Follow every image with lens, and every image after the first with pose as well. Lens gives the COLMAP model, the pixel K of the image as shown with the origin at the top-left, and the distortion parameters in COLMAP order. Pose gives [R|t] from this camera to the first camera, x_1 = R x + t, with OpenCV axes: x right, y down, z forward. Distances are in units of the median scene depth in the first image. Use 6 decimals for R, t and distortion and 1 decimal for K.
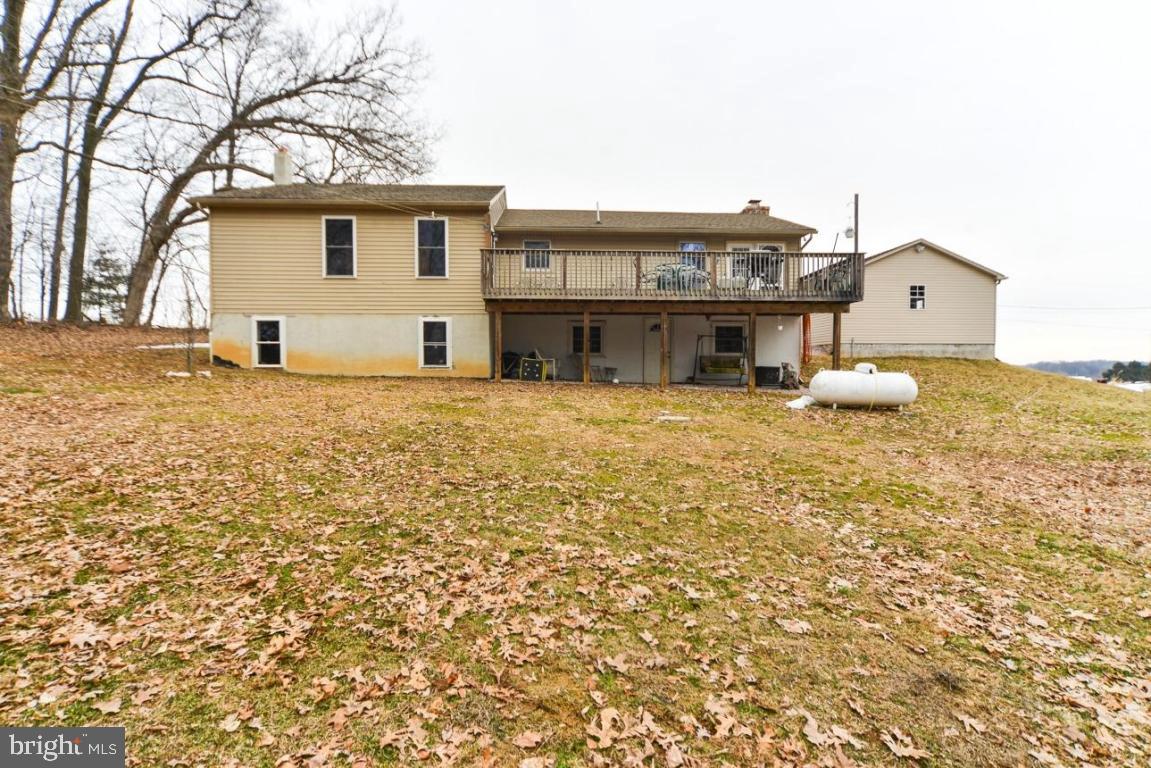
lens RADIAL K [[566.4, 0, 575.5], [0, 566.4, 384.0], [0, 0, 1]] dist [-0.000696, -0.000398]
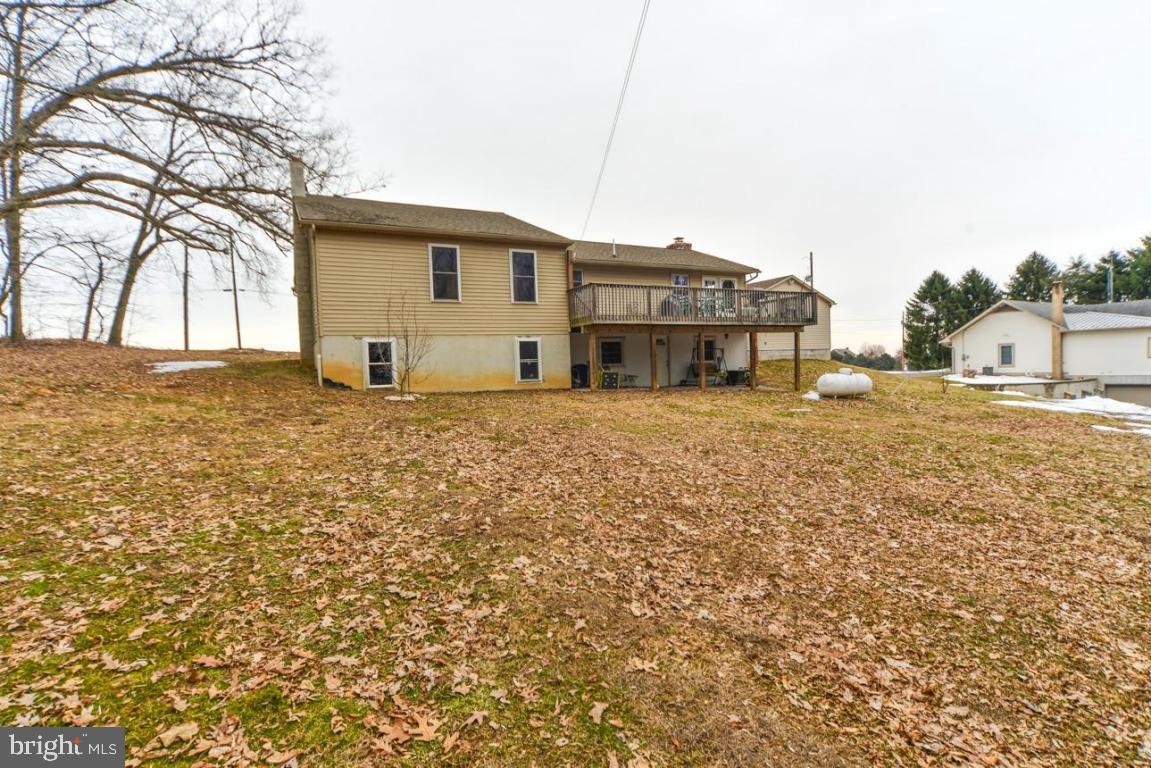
lens RADIAL K [[566.4, 0, 575.5], [0, 566.4, 384.0], [0, 0, 1]] dist [-0.000696, -0.000398]
pose [[0.912882, -0.042062, 0.406052, -0.630877], [0.041325, 0.999090, 0.010588, -0.032206], [-0.406127, 0.007114, 0.913789, -0.085617]]
